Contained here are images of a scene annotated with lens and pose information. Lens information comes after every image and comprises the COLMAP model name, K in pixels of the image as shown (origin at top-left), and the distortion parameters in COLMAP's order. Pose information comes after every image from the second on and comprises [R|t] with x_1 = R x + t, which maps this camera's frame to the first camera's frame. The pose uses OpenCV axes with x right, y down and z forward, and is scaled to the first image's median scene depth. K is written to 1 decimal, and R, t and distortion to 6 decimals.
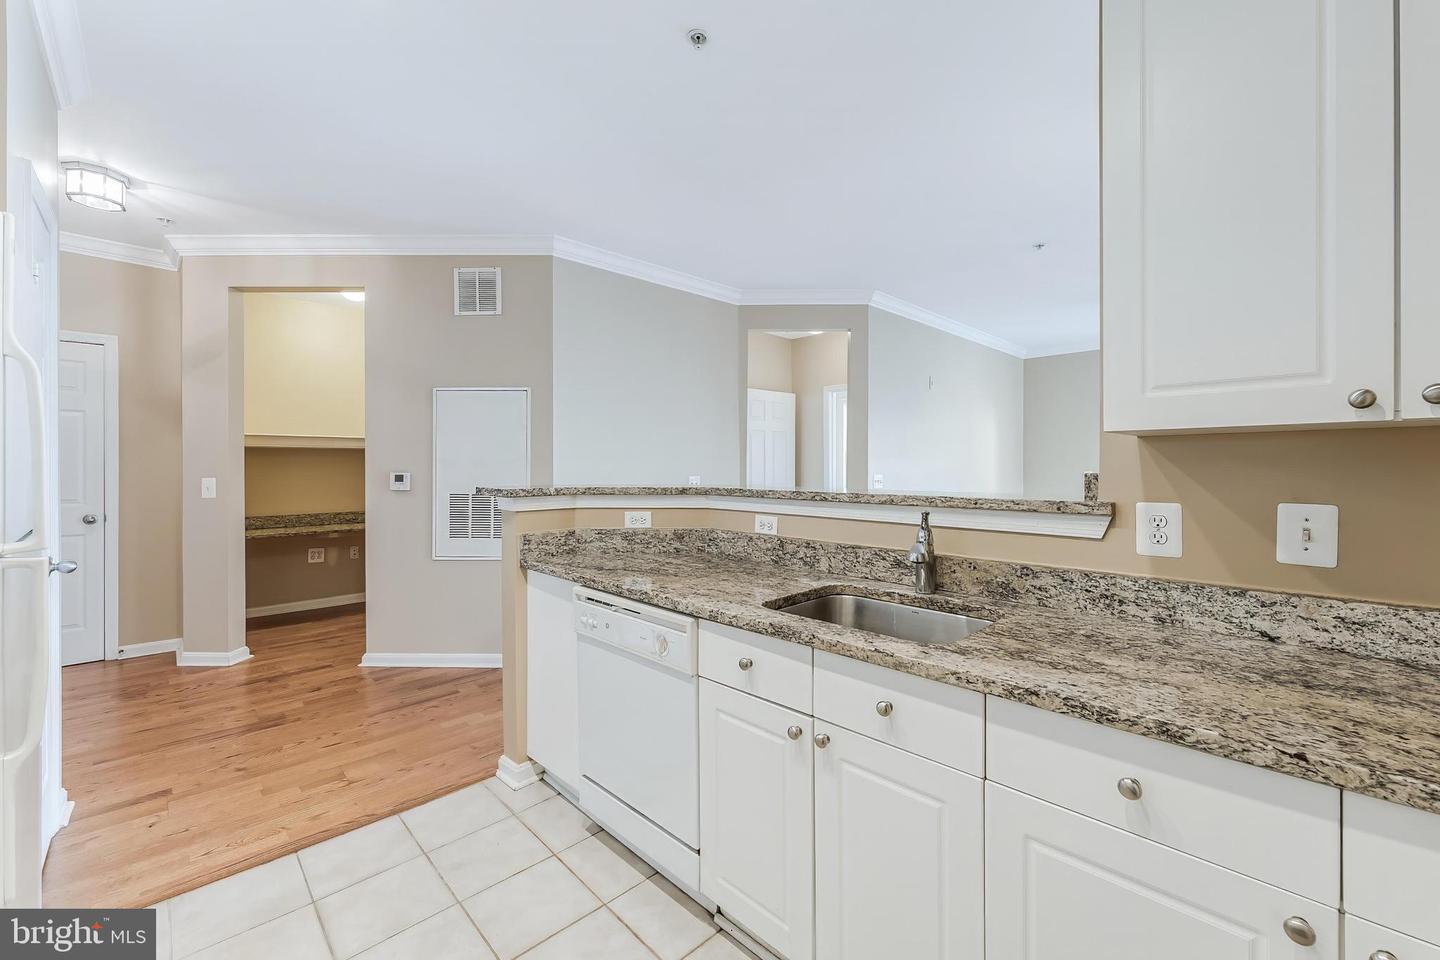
lens RADIAL K [[583.1, 0, 724.3], [0, 583.1, 468.9], [0, 0, 1]] dist [-0.000699, -0.000241]
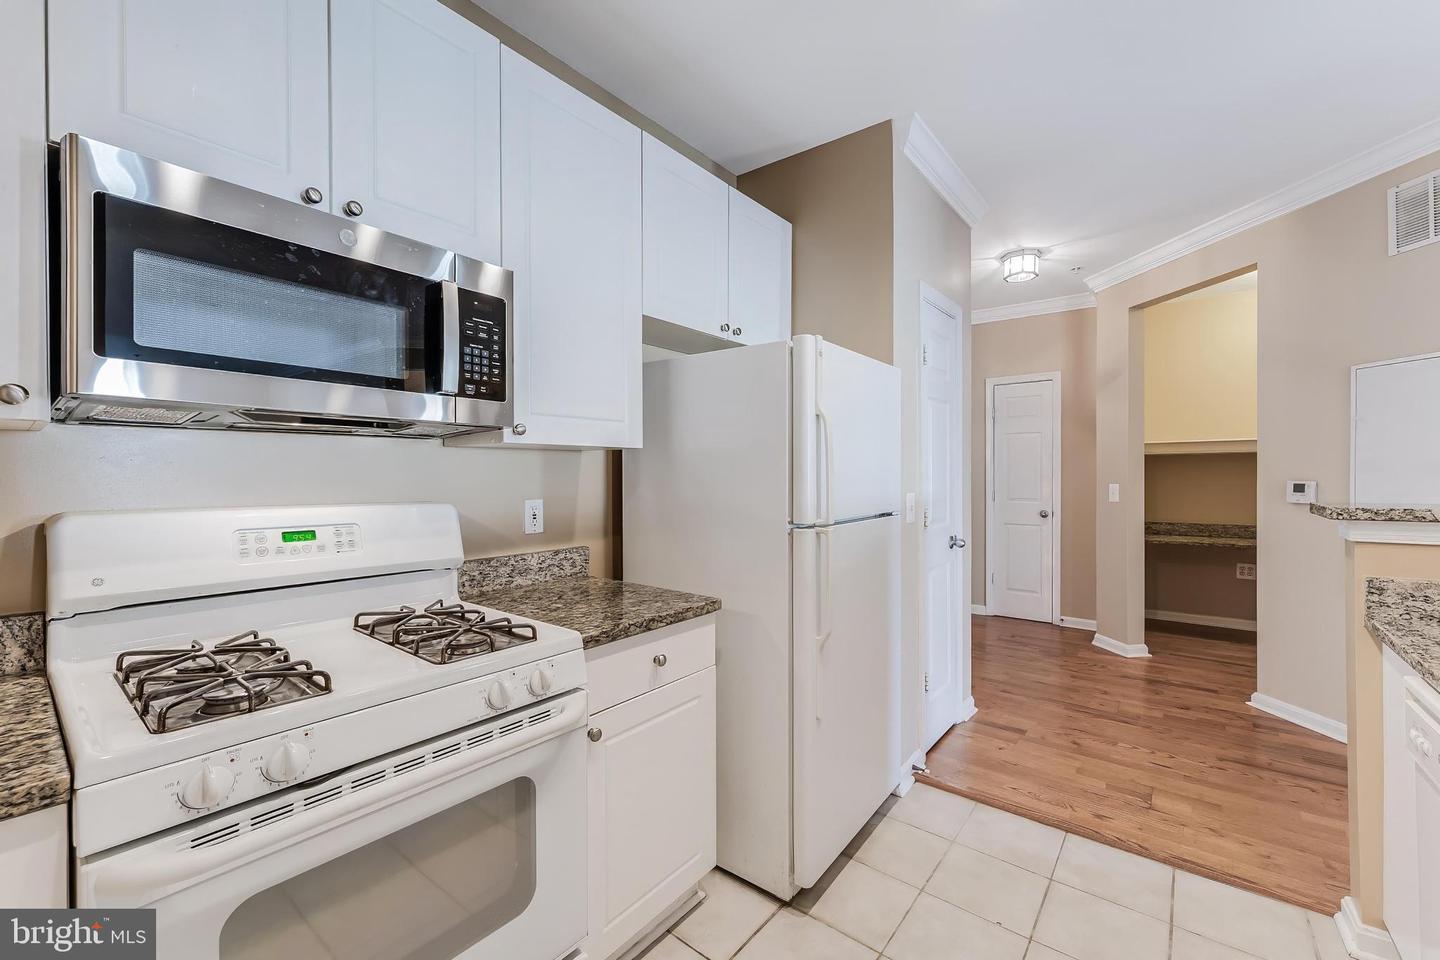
lens RADIAL K [[579.3, 0, 725.2], [0, 579.3, 477.1], [0, 0, 1]] dist [0.002095, -0.000100]
pose [[0.130702, 0.003635, -0.991415, 0.127974], [0.000199, 0.999993, 0.003693, -0.001909], [0.991422, -0.000680, 0.130700, 0.121564]]
